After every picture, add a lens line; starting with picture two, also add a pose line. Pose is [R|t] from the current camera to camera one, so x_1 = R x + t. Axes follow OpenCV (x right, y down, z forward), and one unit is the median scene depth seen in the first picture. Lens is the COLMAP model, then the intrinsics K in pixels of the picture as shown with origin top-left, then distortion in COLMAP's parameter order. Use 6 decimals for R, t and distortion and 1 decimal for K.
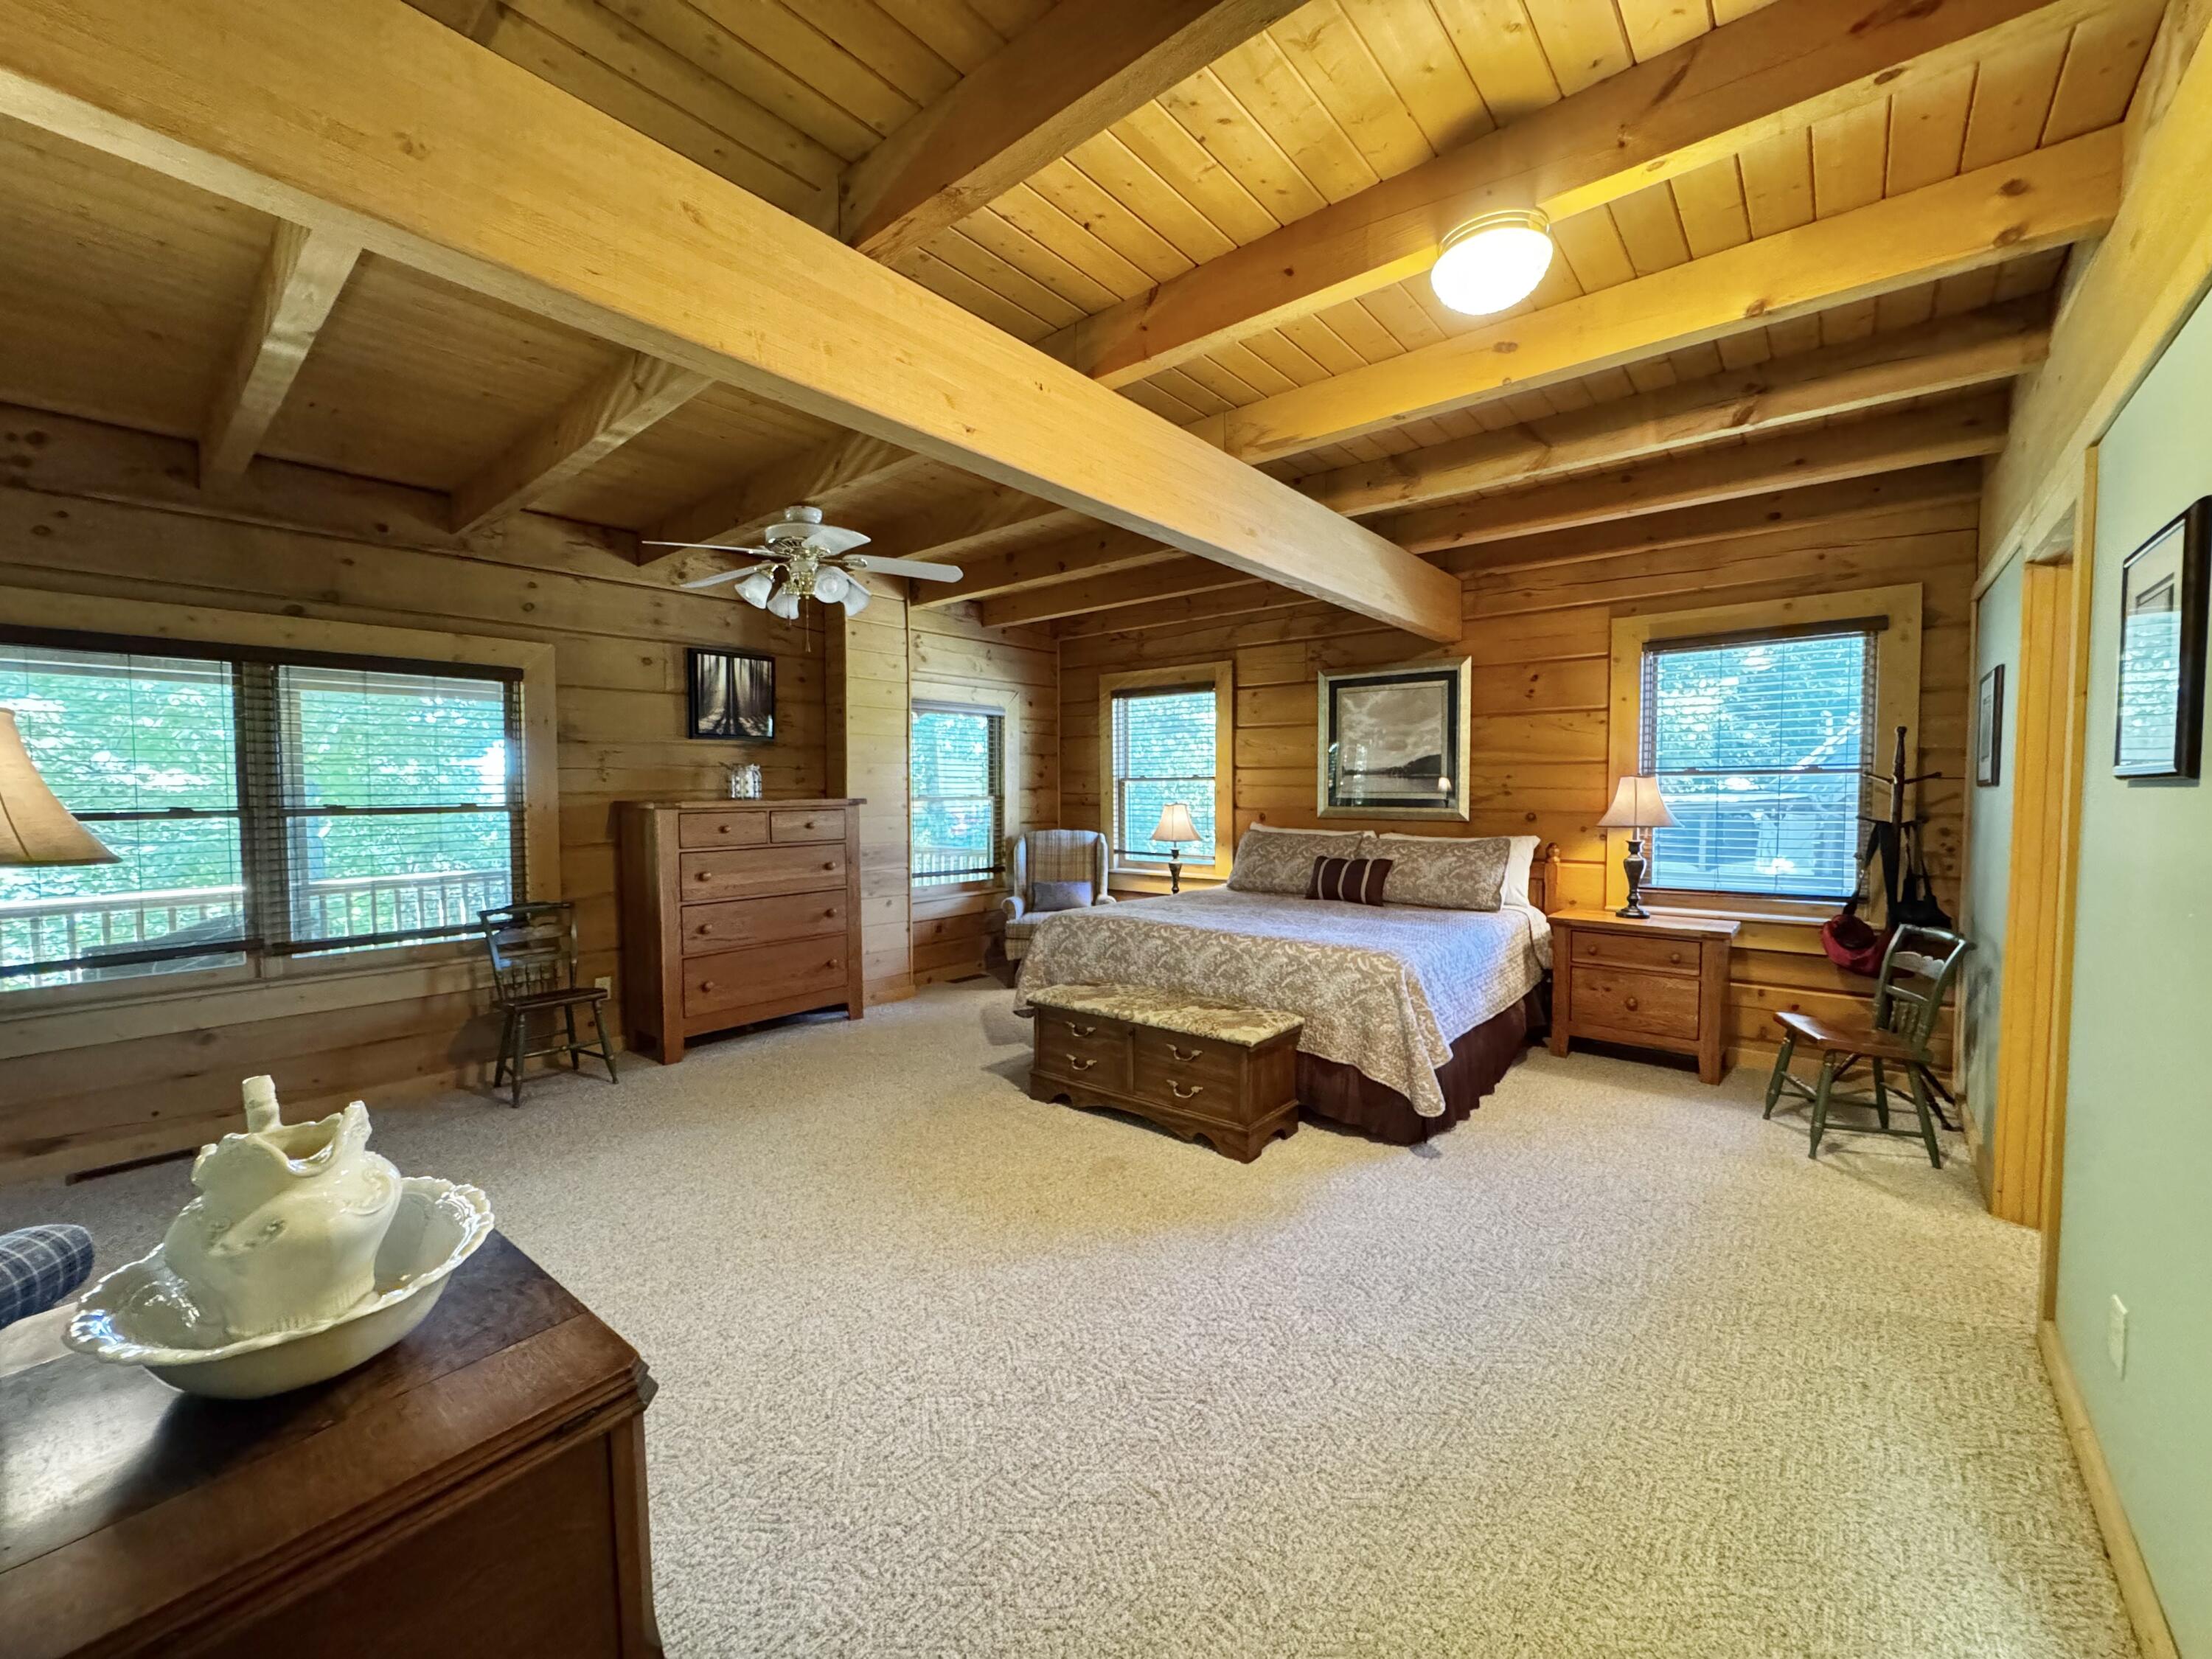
lens RADIAL K [[877.8, 0, 1100.4], [0, 877.8, 823.5], [0, 0, 1]] dist [-0.008665, -0.000126]
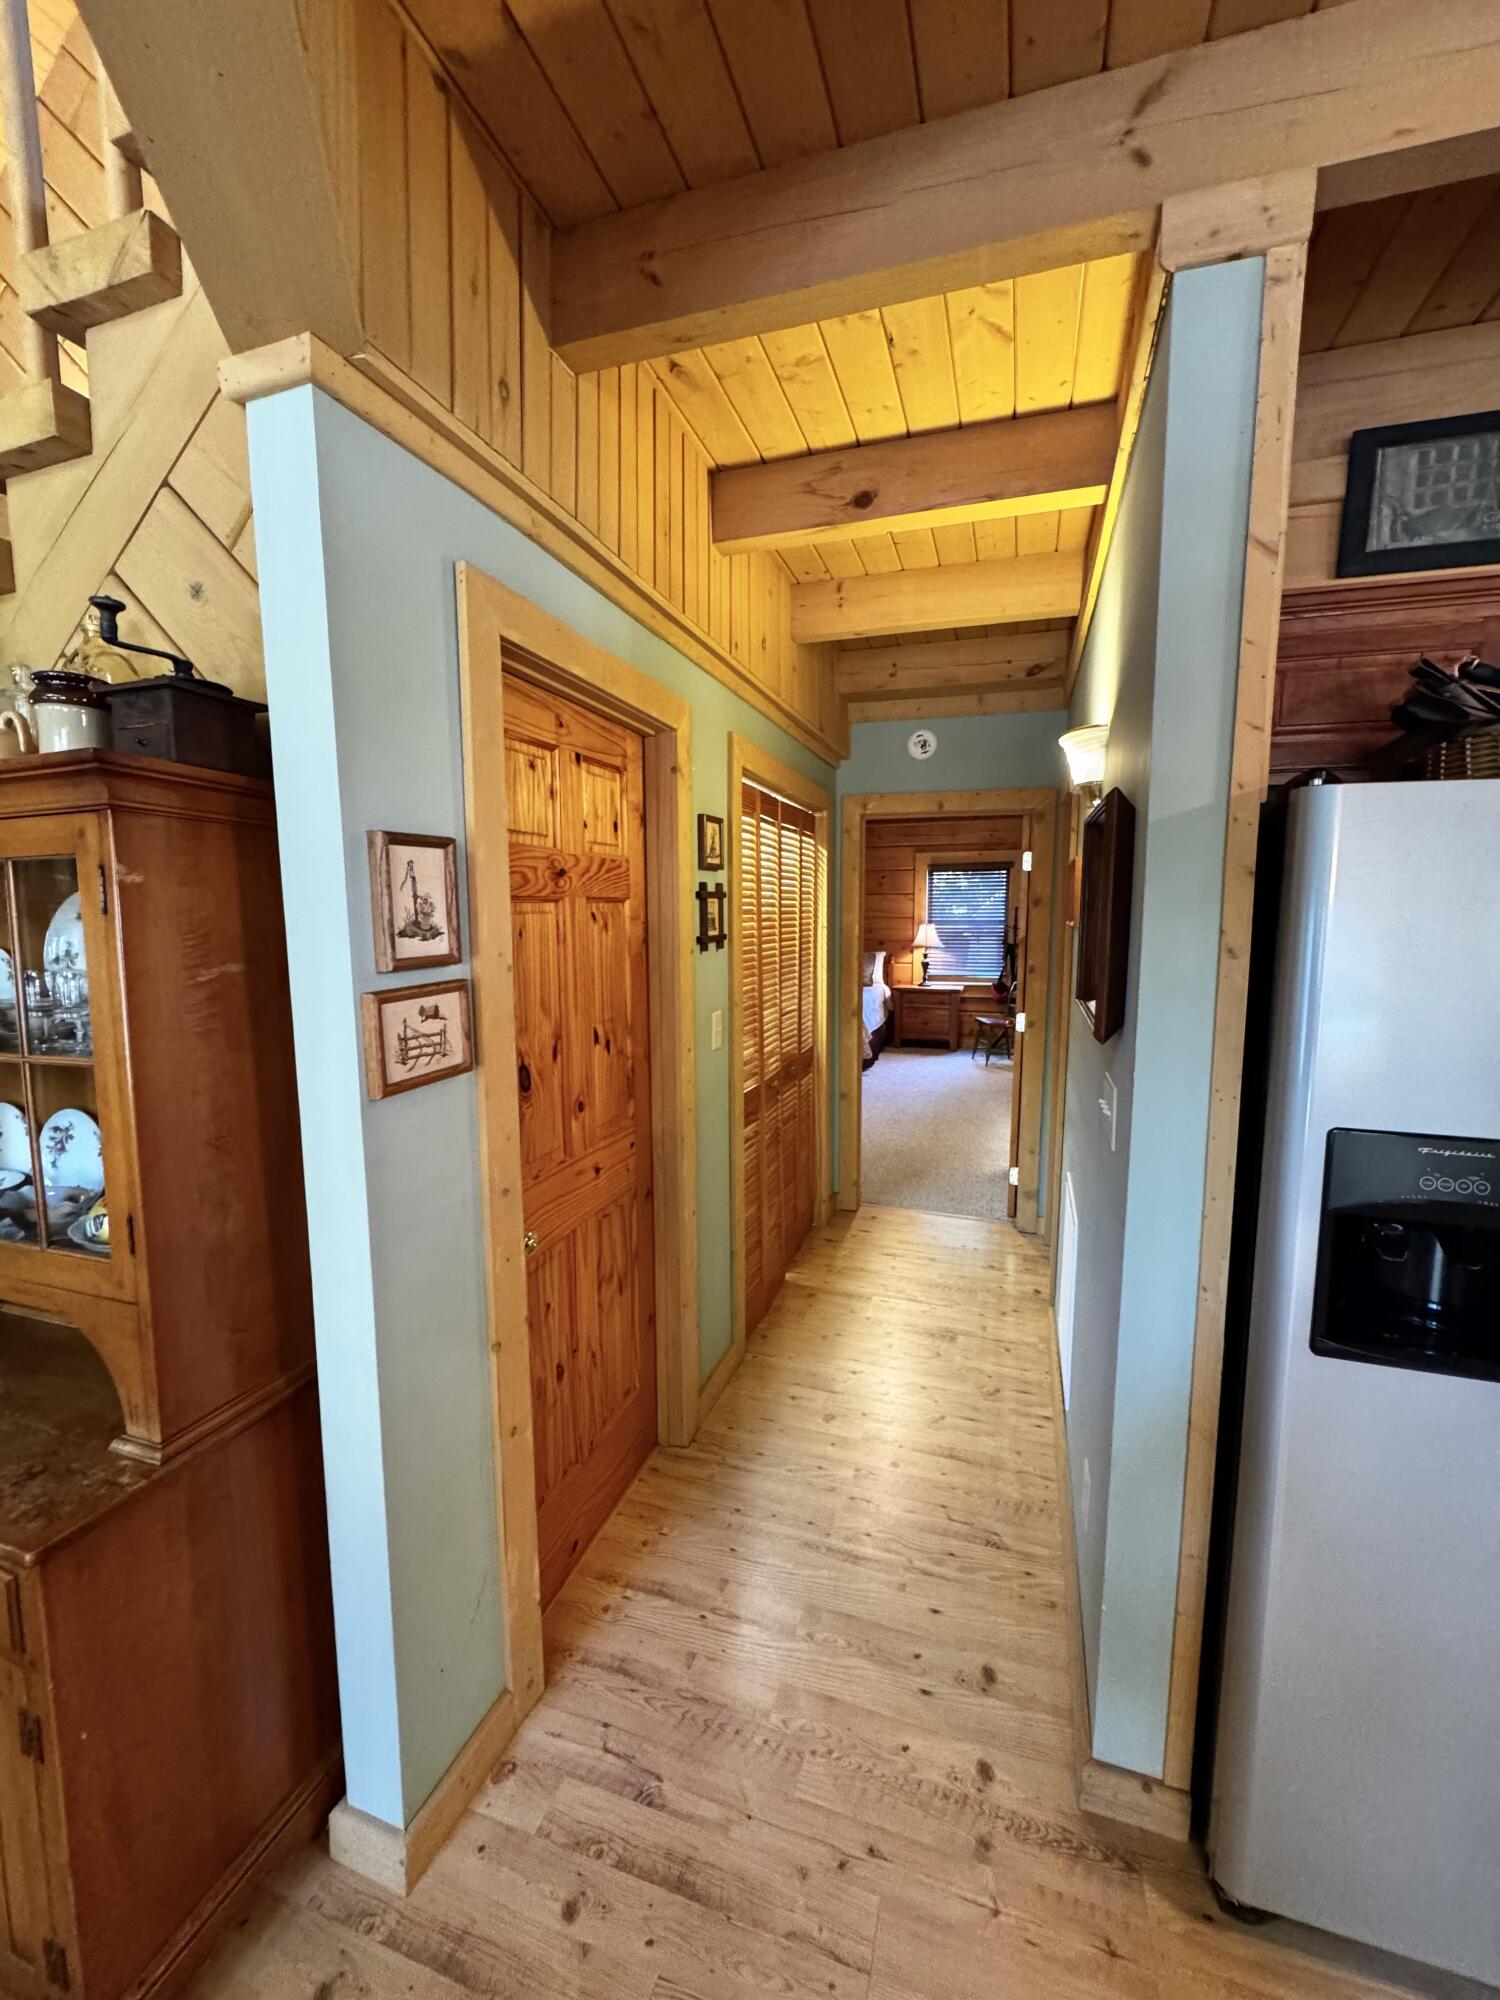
lens RADIAL K [[793.7, 0, 754.4], [0, 793.7, 999.8], [0, 0, 1]] dist [-0.008665, -0.000126]
pose [[0.925943, -0.039028, 0.375640, -0.583965], [0.012967, 0.997345, 0.071659, -0.012500], [-0.377440, -0.061482, 0.923991, -0.752177]]
